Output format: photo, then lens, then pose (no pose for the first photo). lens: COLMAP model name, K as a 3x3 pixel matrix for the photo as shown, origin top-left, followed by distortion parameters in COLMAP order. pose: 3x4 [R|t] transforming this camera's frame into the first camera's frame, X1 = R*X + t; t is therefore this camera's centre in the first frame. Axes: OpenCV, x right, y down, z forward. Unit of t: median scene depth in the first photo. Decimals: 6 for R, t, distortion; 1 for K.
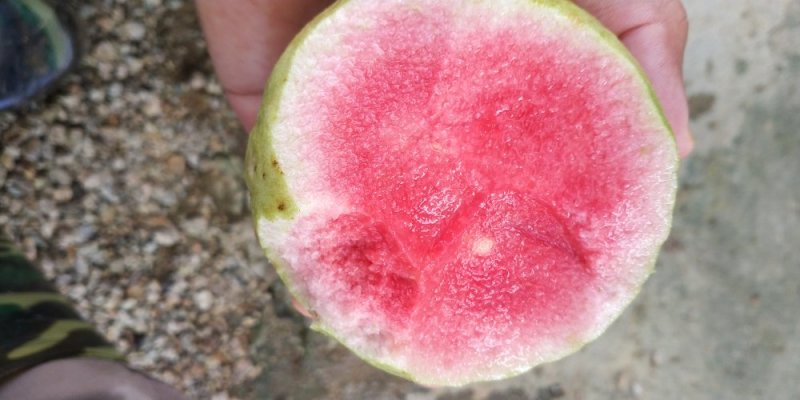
lens RADIAL K [[611.2, 0, 400.0], [0, 611.2, 205.7], [0, 0, 1]] dist [0.075658, -0.141684]
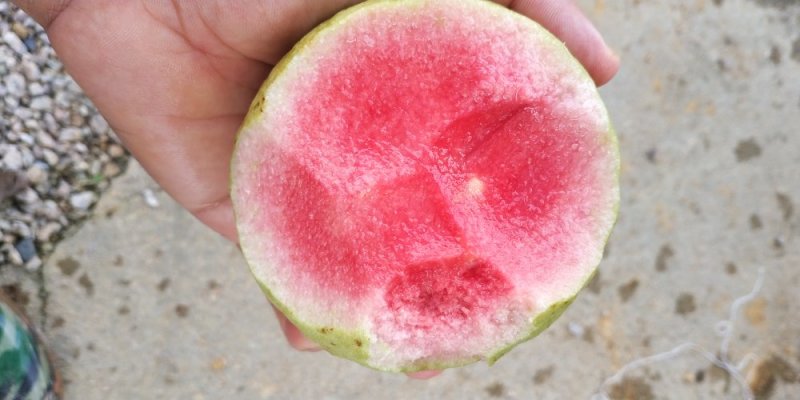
lens RADIAL K [[611.2, 0, 400.0], [0, 611.2, 205.7], [0, 0, 1]] dist [0.075658, -0.141684]
pose [[0.386616, -0.918584, -0.082044, 0.154080], [0.889993, 0.394937, -0.227895, 0.219813], [0.241743, 0.015089, 0.970223, -0.076094]]
